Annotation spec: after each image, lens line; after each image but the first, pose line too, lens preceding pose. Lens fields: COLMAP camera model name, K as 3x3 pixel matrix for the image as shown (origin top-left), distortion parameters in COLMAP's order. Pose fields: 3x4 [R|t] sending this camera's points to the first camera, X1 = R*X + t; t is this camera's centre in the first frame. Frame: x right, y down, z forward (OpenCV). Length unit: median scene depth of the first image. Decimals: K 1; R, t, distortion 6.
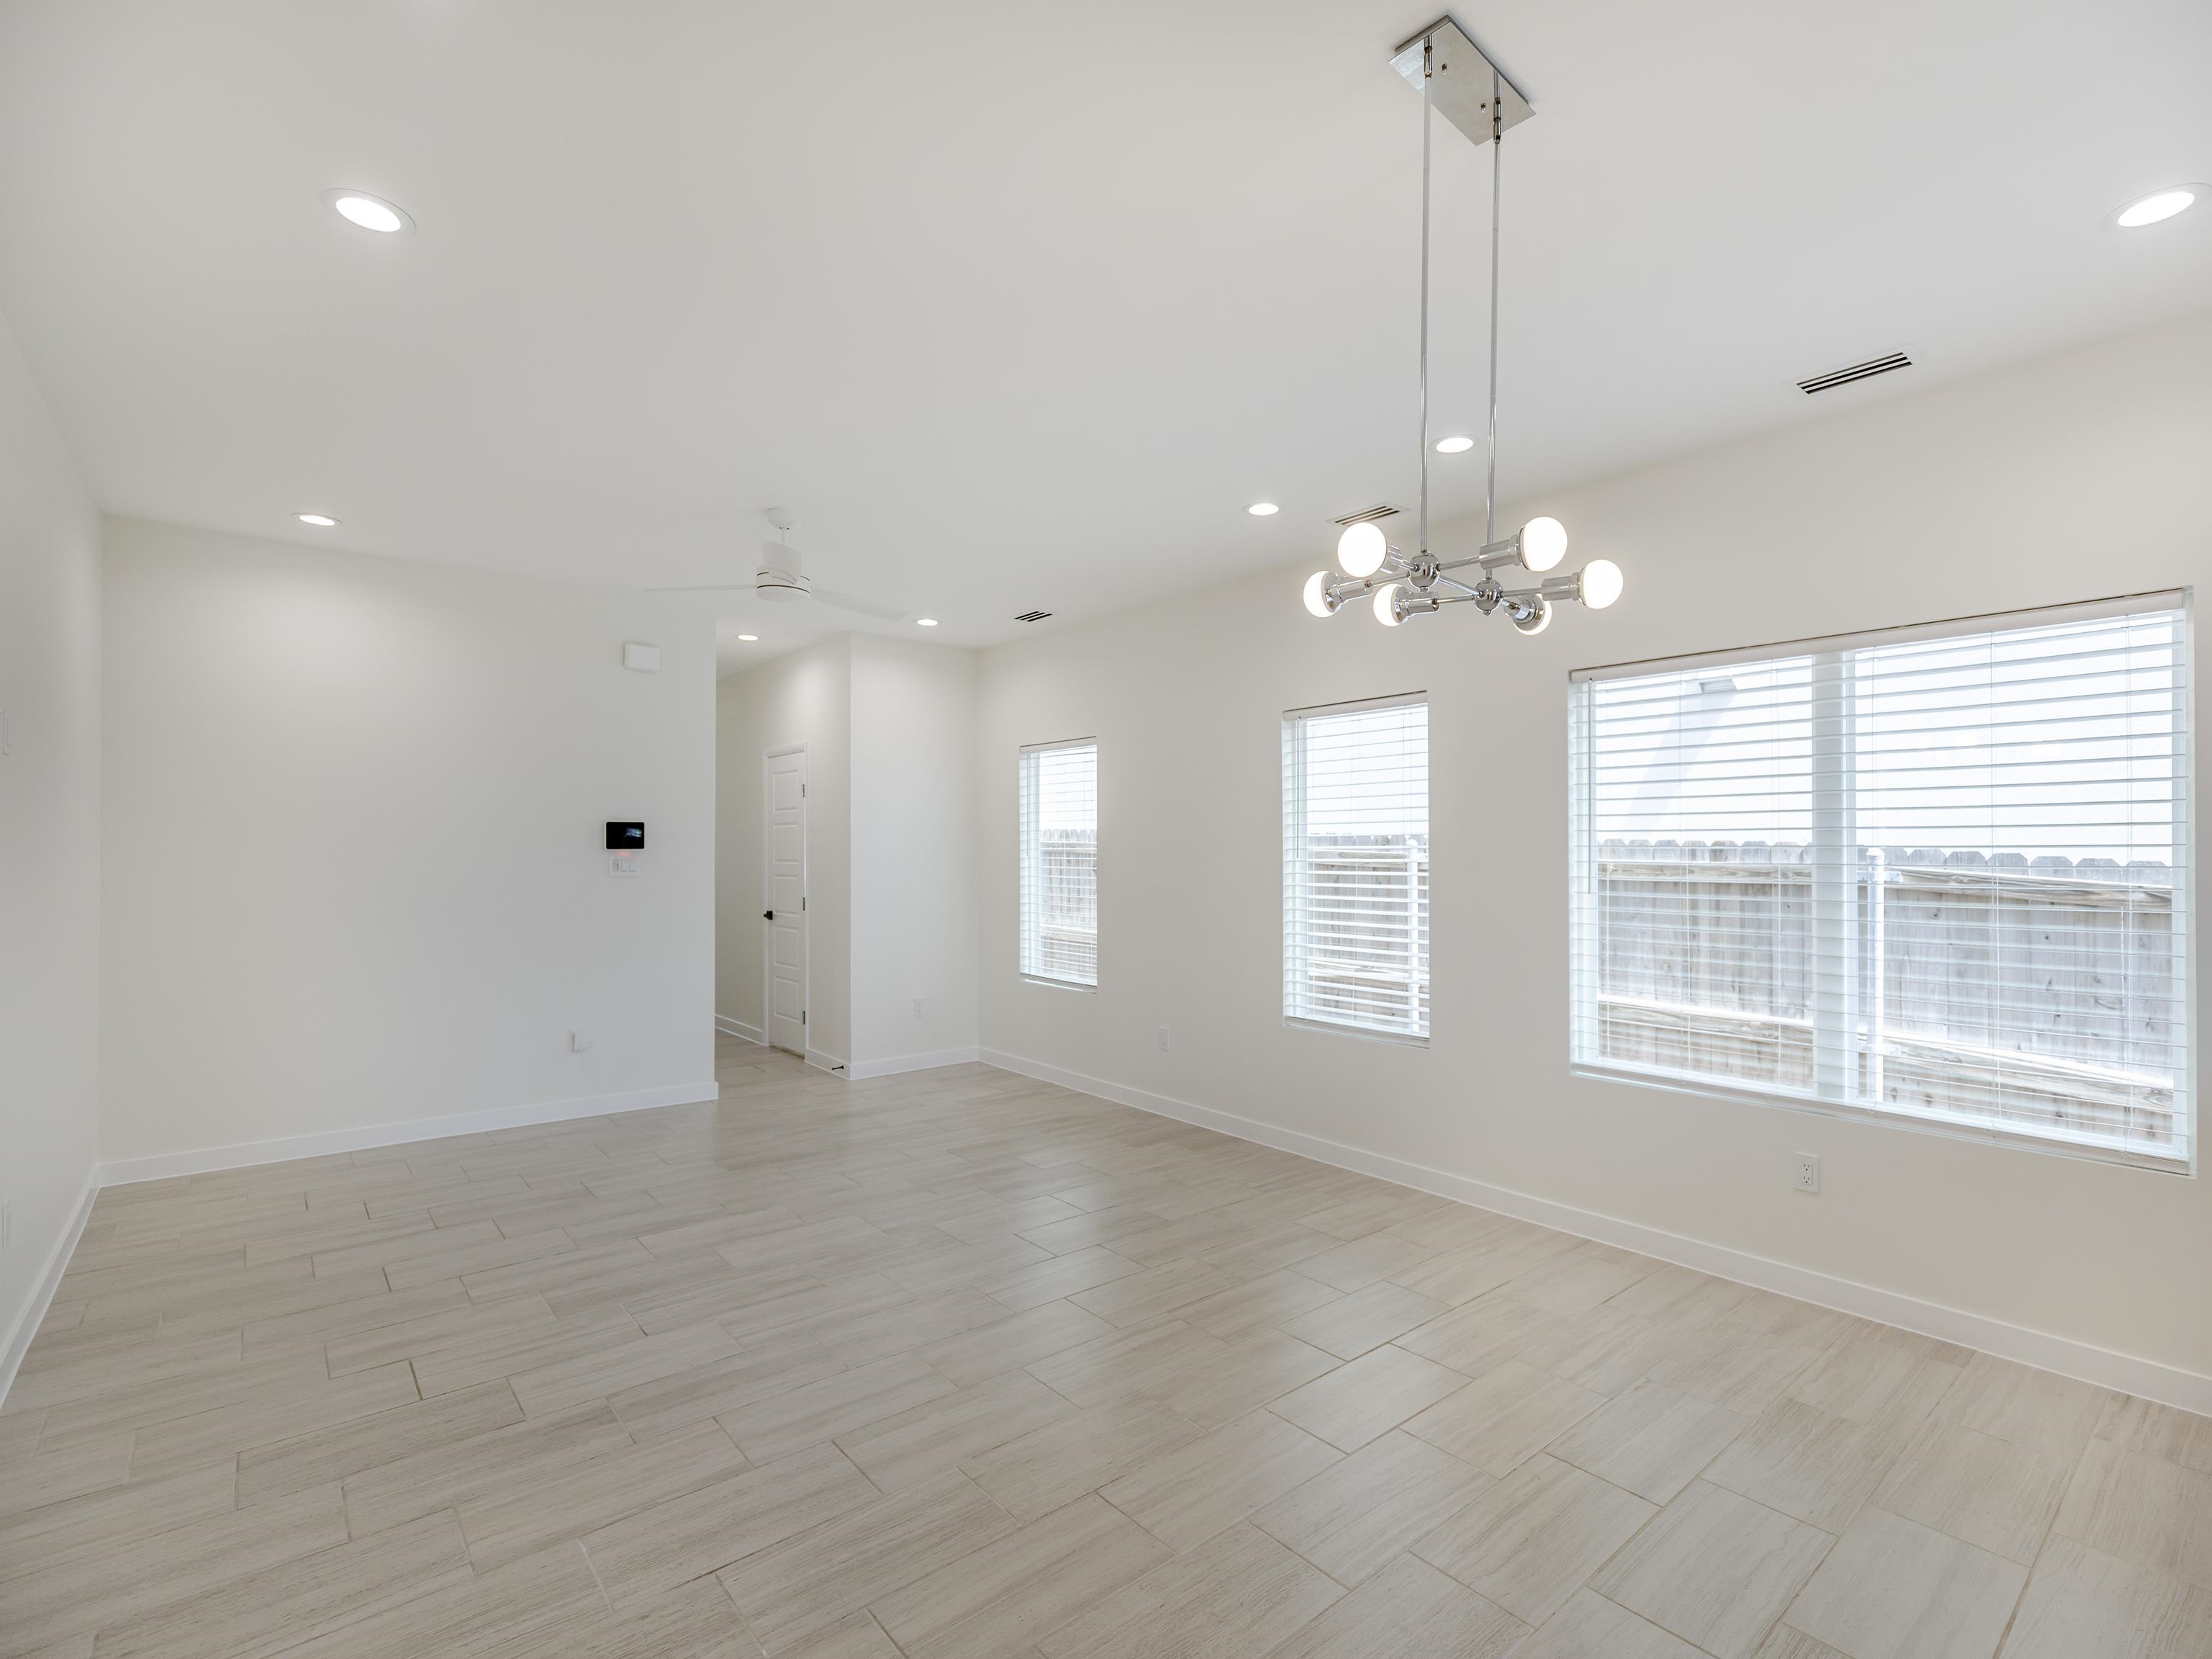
lens RADIAL K [[1031.9, 0, 1114.8], [0, 1031.9, 852.6], [0, 0, 1]] dist [-0.009492, -0.000371]
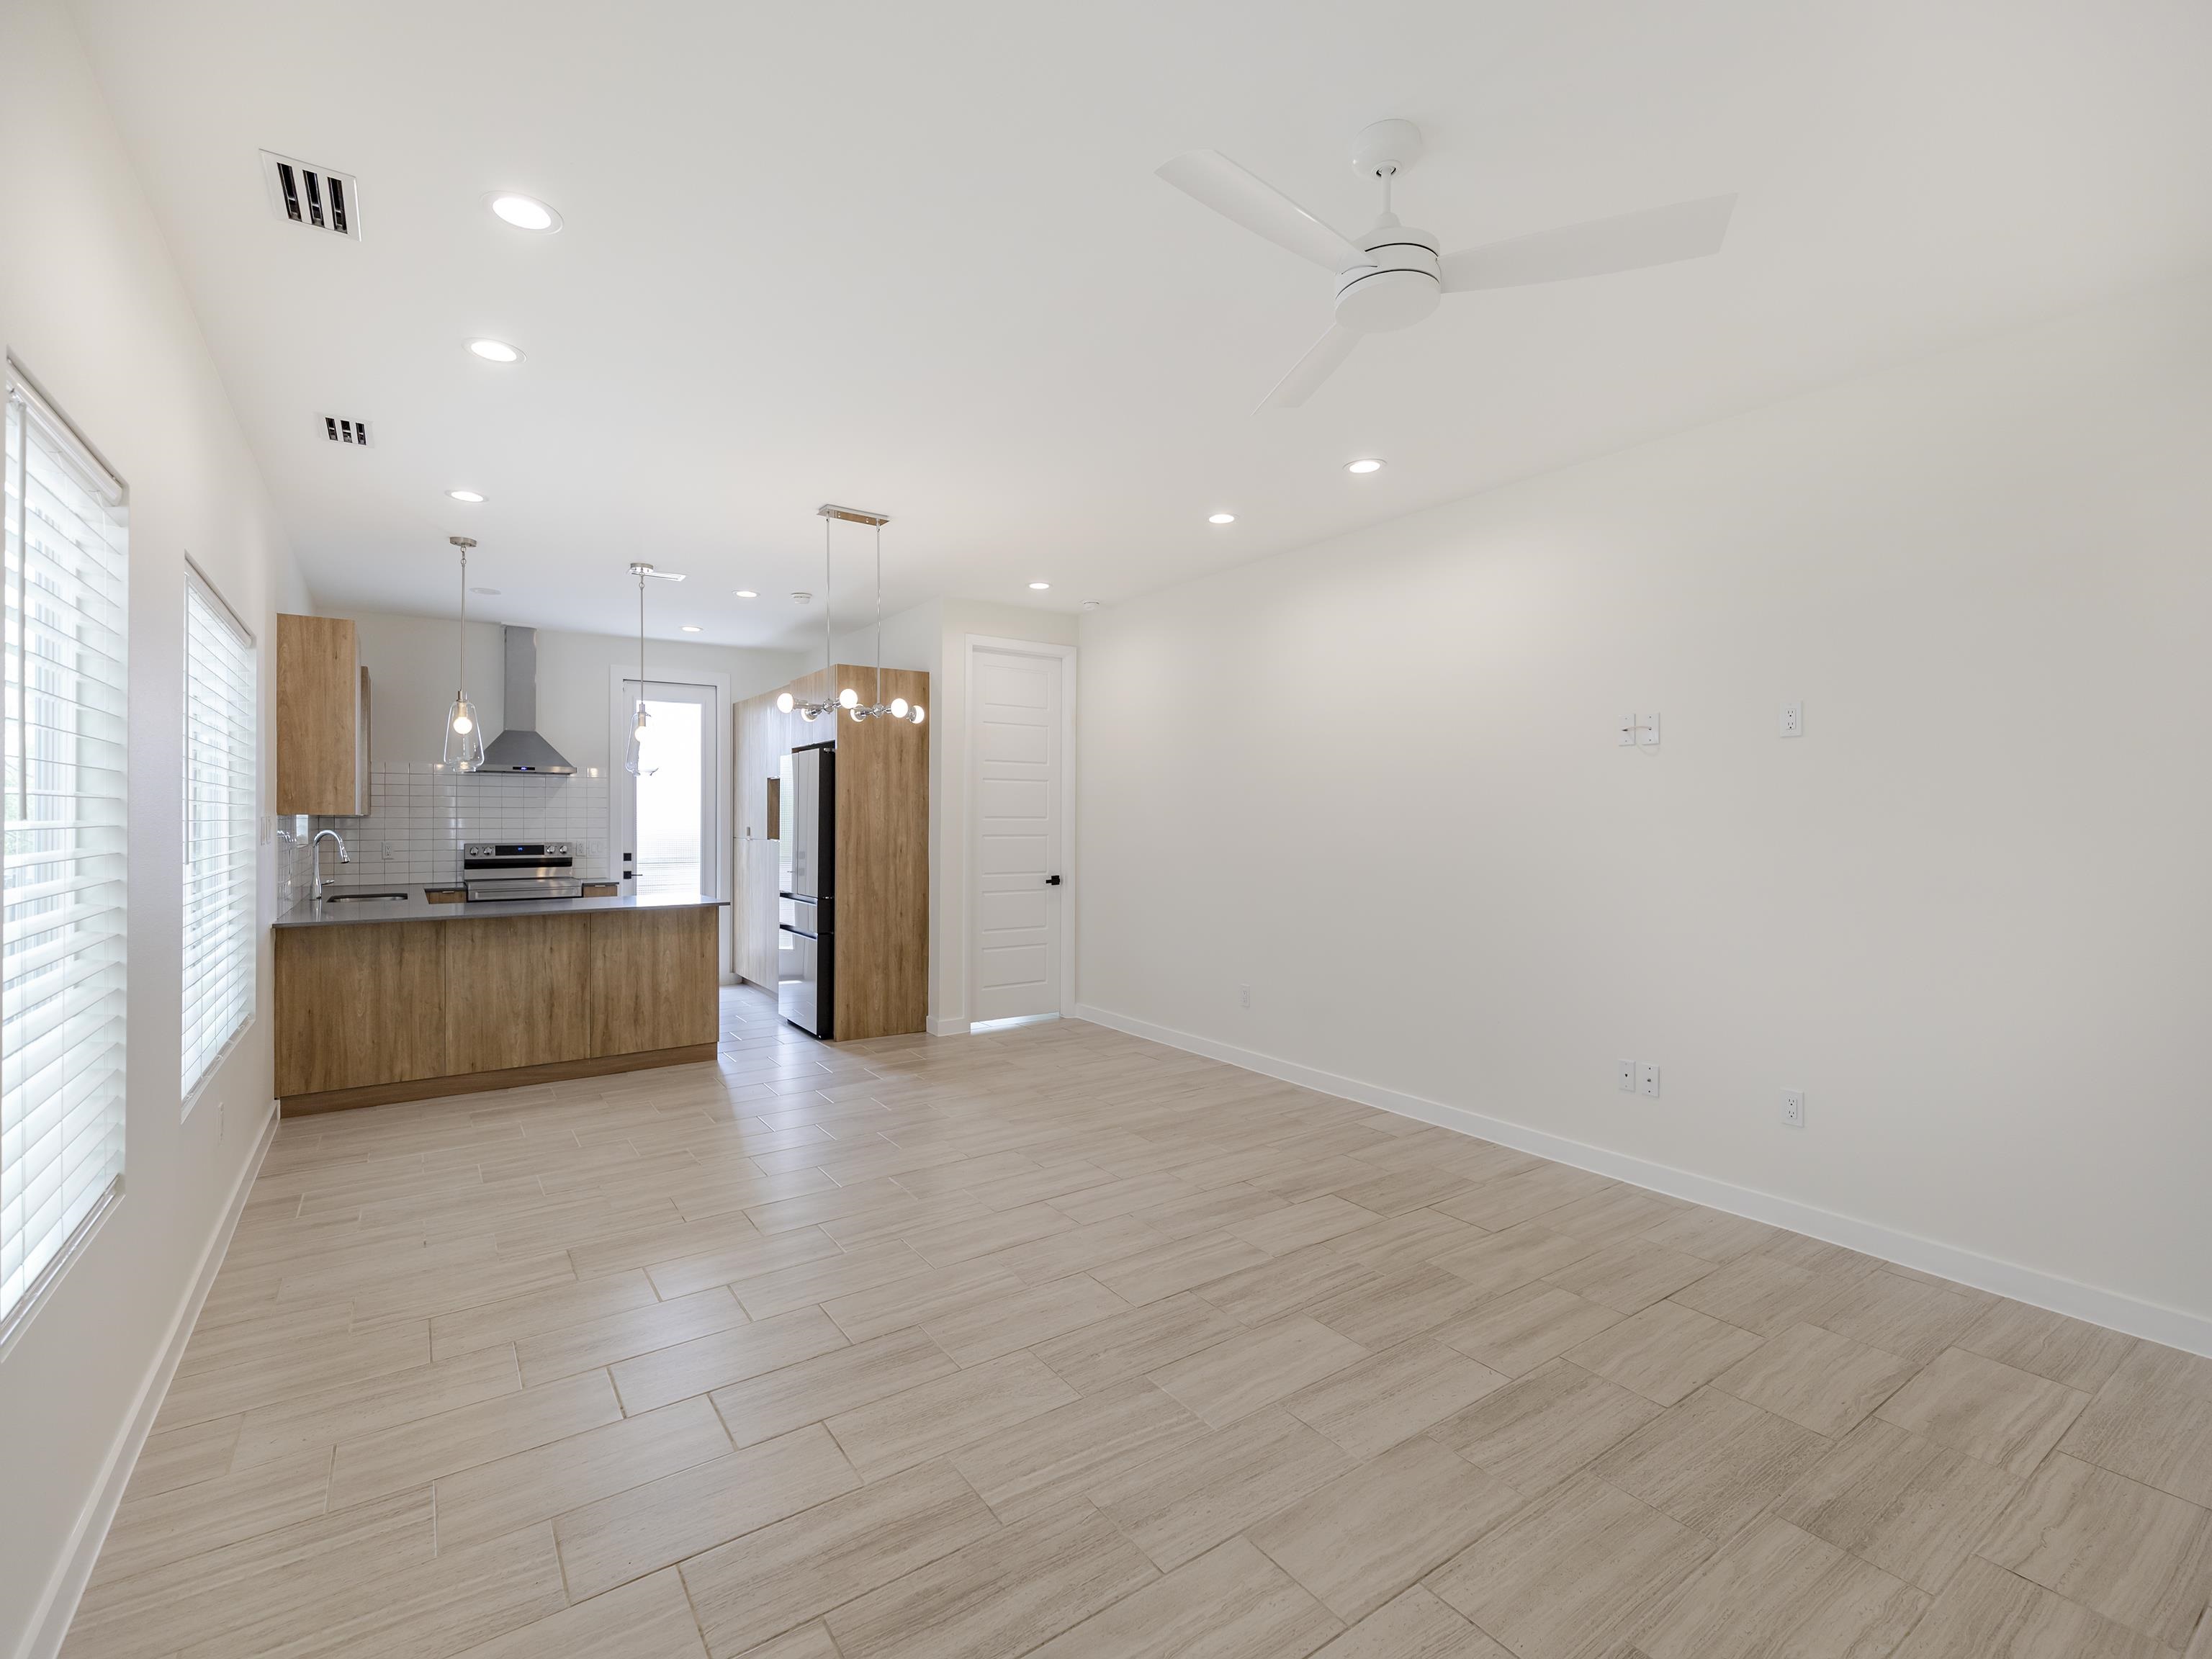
lens RADIAL K [[1001.5, 0, 1110.1], [0, 1001.5, 820.5], [0, 0, 1]] dist [0.010286, -0.003911]
pose [[-0.996226, -0.003875, 0.086711, -0.271845], [-0.003324, 0.999973, 0.006502, 0.001419], [-0.086734, 0.006189, -0.996212, 1.780740]]
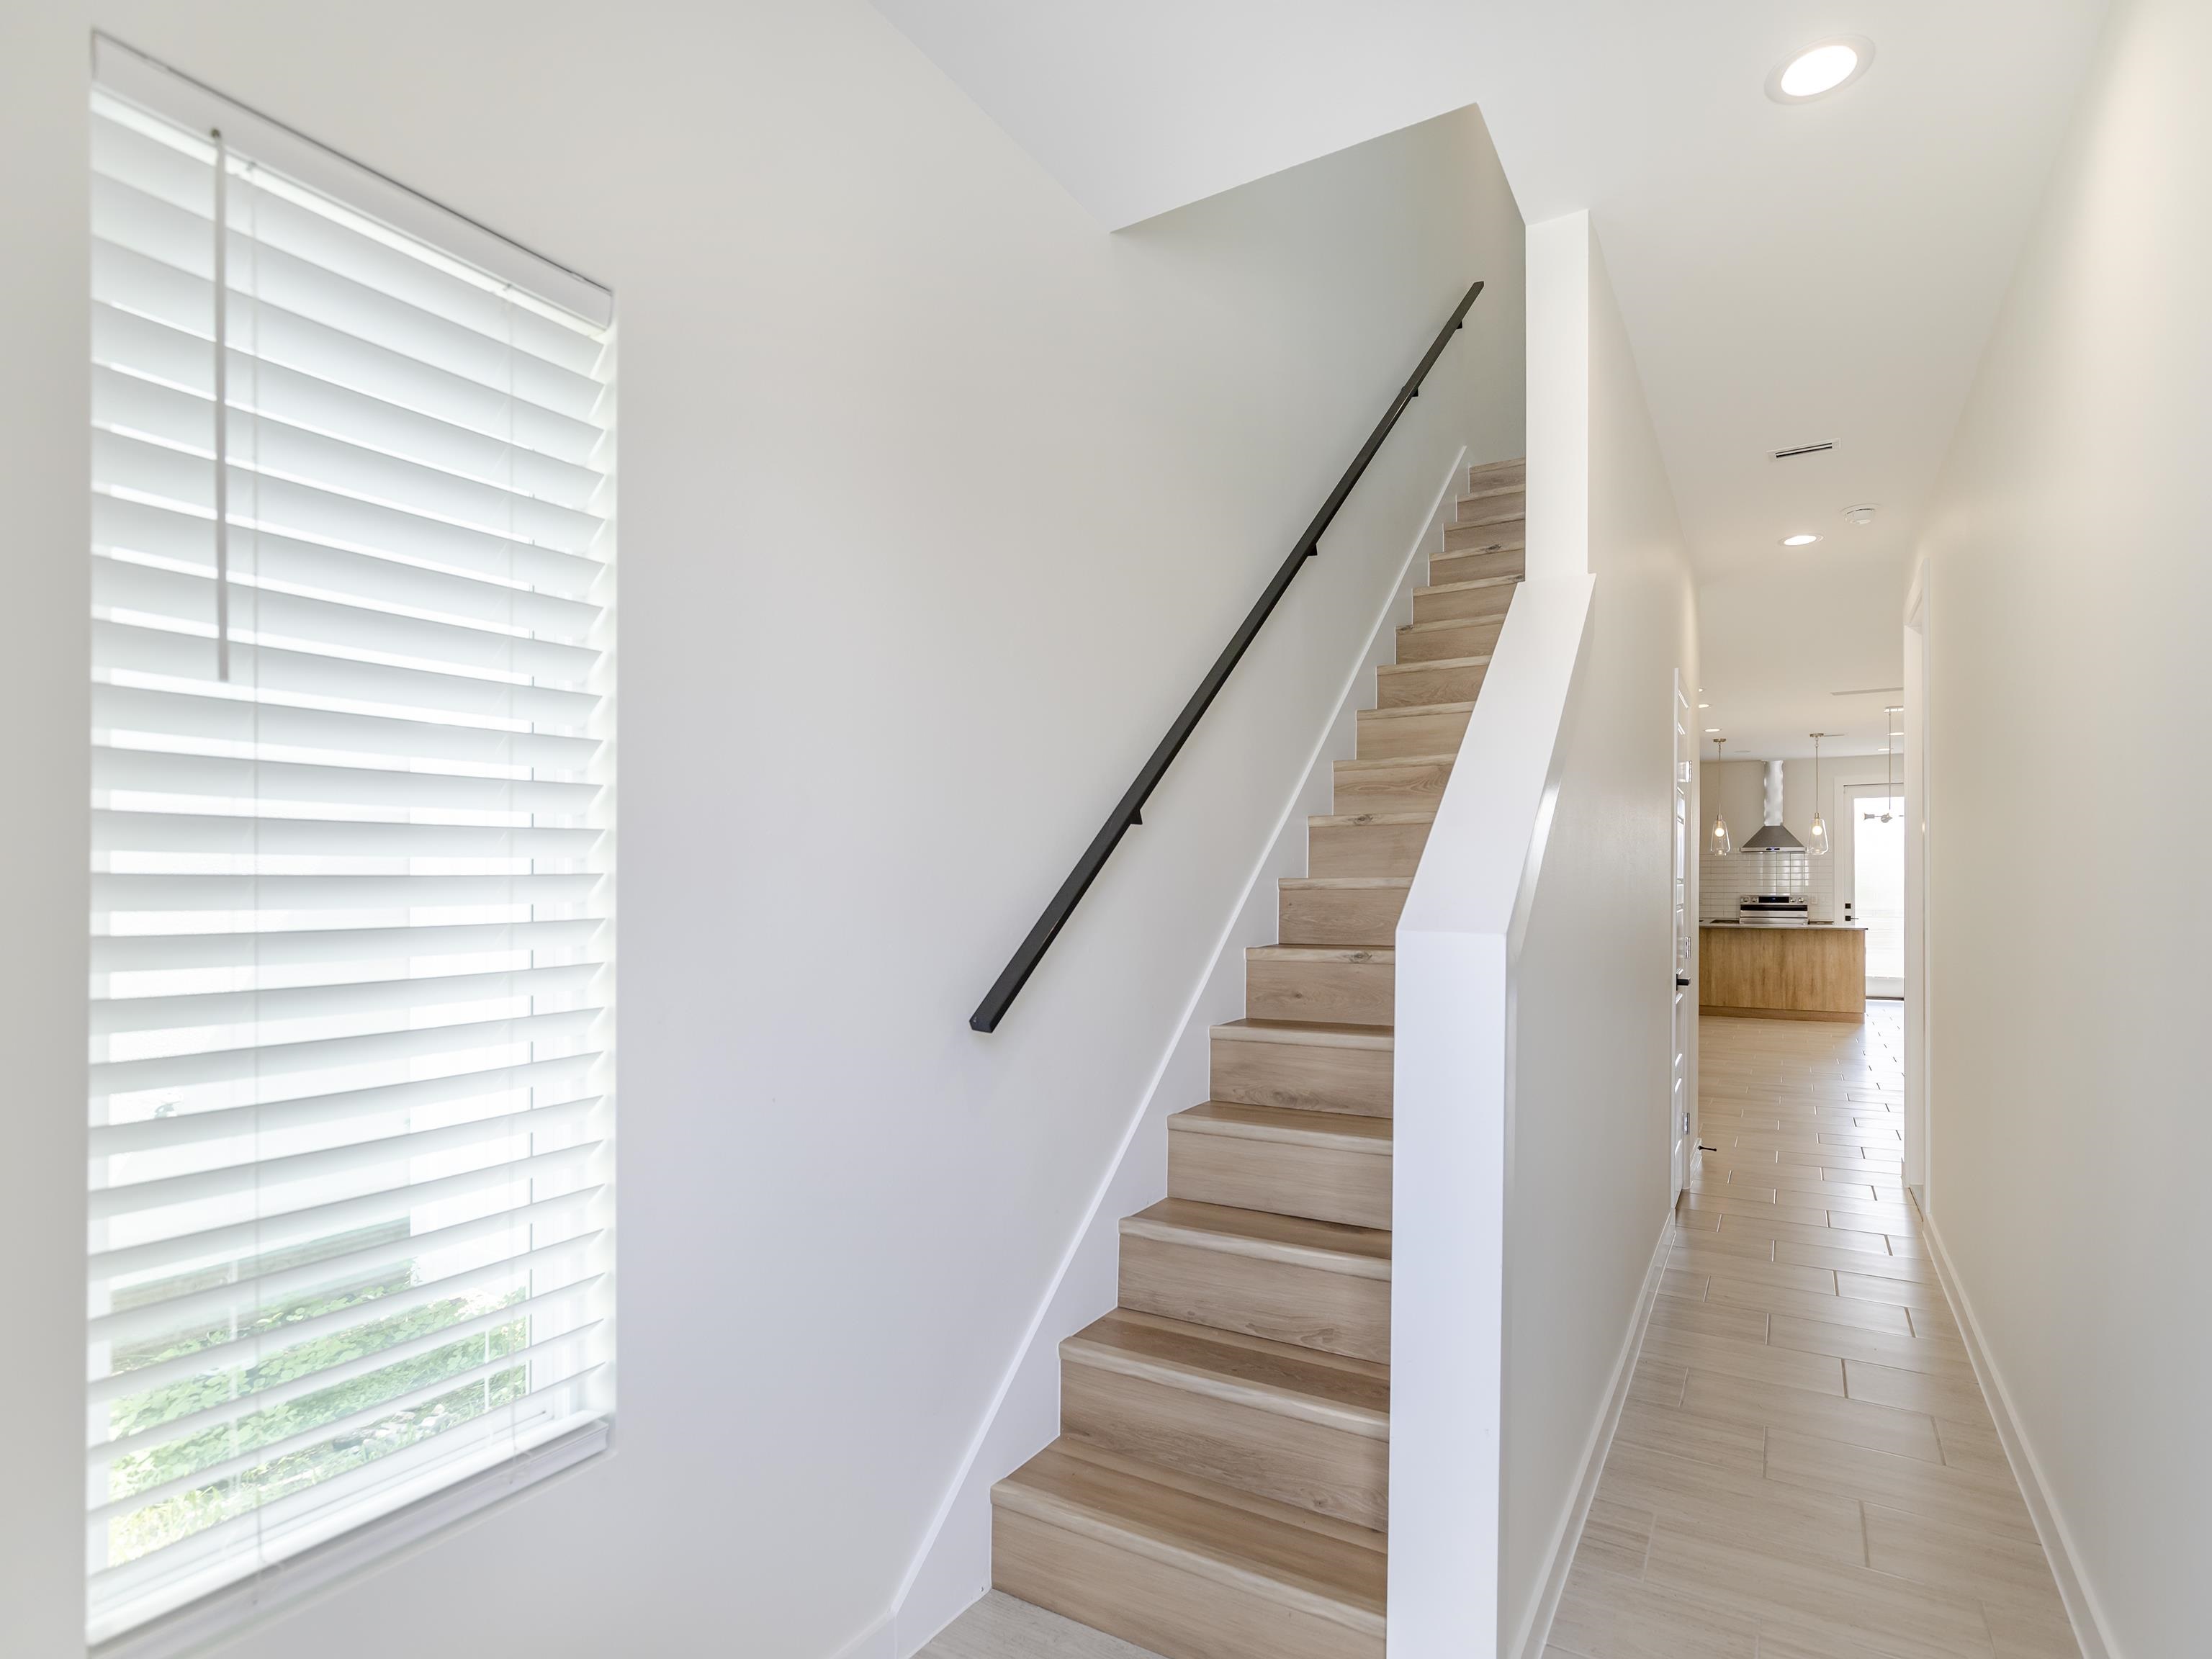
lens RADIAL K [[1107.7, 0, 1125.0], [0, 1107.7, 880.0], [0, 0, 1]] dist [-0.008115, -0.000165]
pose [[-0.326794, 0.001845, 0.945094, -1.657958], [0.002631, 0.999996, -0.001043, 0.013228], [-0.945092, 0.002145, -0.326798, 3.071194]]
